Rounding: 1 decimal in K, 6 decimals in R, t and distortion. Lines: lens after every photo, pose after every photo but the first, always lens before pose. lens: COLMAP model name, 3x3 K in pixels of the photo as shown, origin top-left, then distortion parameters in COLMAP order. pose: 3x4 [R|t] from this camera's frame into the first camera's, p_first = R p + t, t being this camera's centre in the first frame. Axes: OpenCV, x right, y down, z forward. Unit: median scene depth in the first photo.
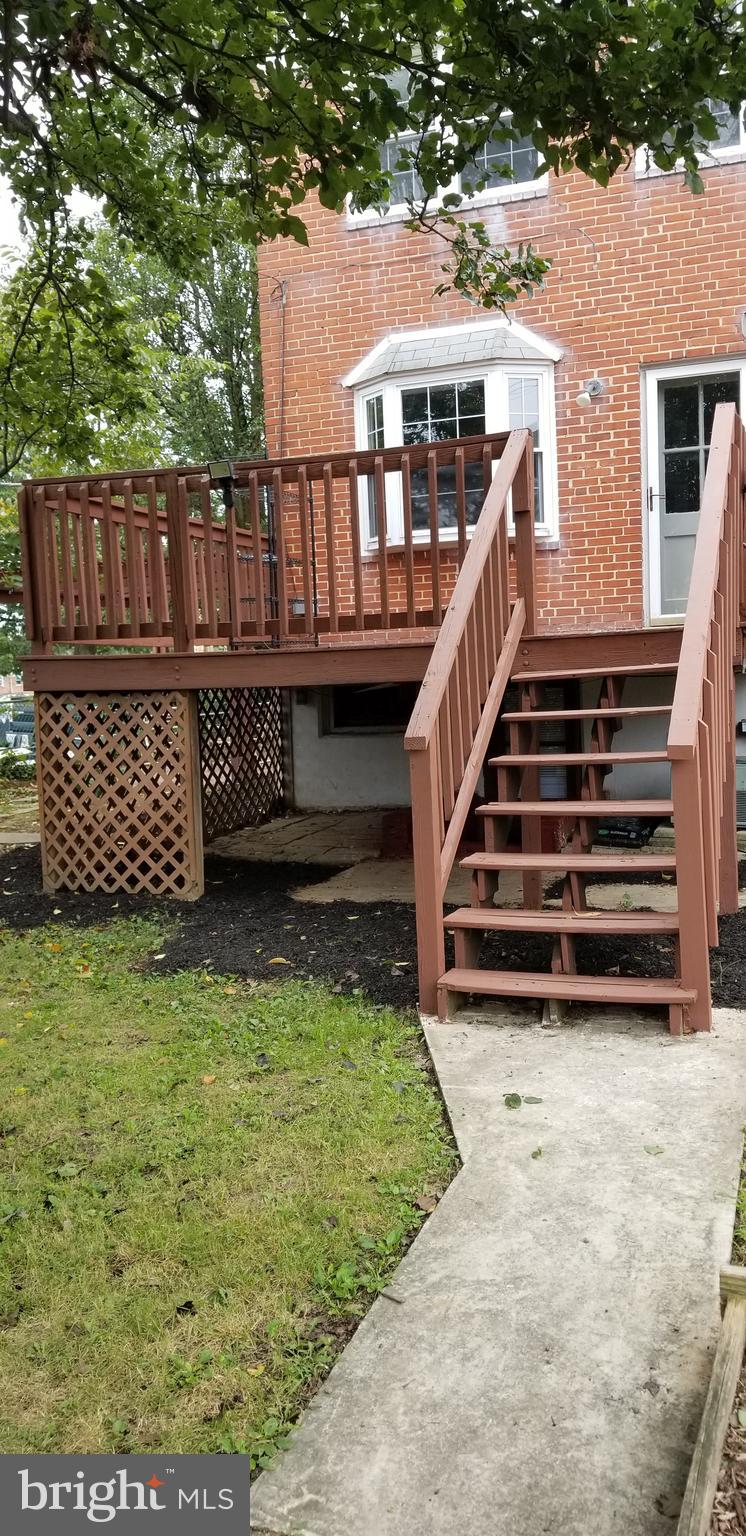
lens RADIAL K [[1203.5, 0, 368.0], [0, 1203.5, 782.1], [0, 0, 1]] dist [0.033913, -0.068162]
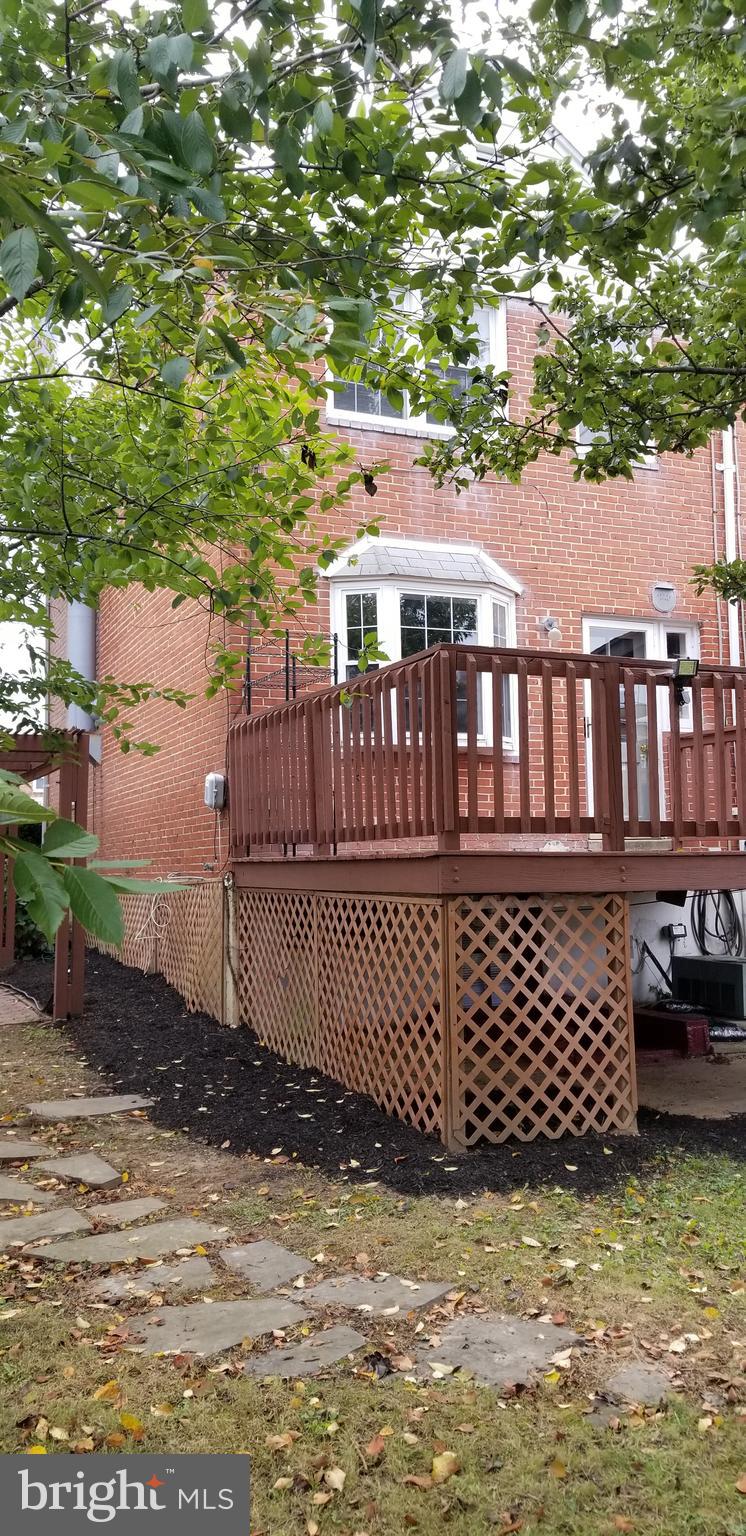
lens RADIAL K [[1203.5, 0, 370.5], [0, 1203.5, 759.4], [0, 0, 1]] dist [0.033913, -0.068162]
pose [[0.708872, 0.082530, 0.700492, -0.716845], [0.055381, 0.983553, -0.171922, -0.022859], [-0.703160, 0.160664, 0.692642, 0.377421]]
